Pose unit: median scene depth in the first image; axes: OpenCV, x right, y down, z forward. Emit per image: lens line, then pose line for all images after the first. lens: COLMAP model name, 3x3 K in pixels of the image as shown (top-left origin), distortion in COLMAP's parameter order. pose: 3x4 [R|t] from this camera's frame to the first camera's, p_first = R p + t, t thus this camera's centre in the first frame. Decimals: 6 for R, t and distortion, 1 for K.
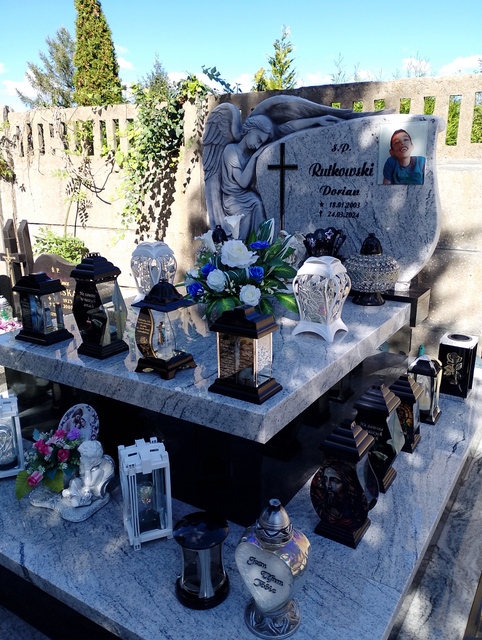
lens RADIAL K [[528.8, 0, 245.7], [0, 528.8, 320.5], [0, 0, 1]] dist [0.058214, -0.053031]
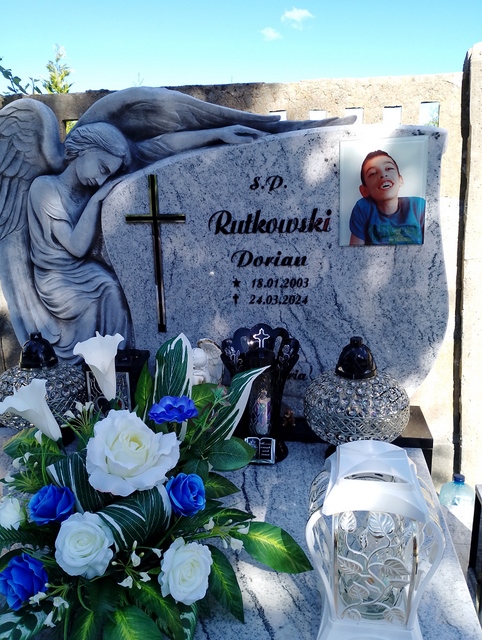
lens RADIAL K [[528.8, 0, 238.6], [0, 528.8, 315.7], [0, 0, 1]] dist [0.058214, -0.053031]
pose [[0.925328, -0.097284, 0.366474, -0.061708], [0.122931, 0.991290, -0.047248, -0.161414], [-0.358686, 0.088771, 0.929228, 0.498072]]
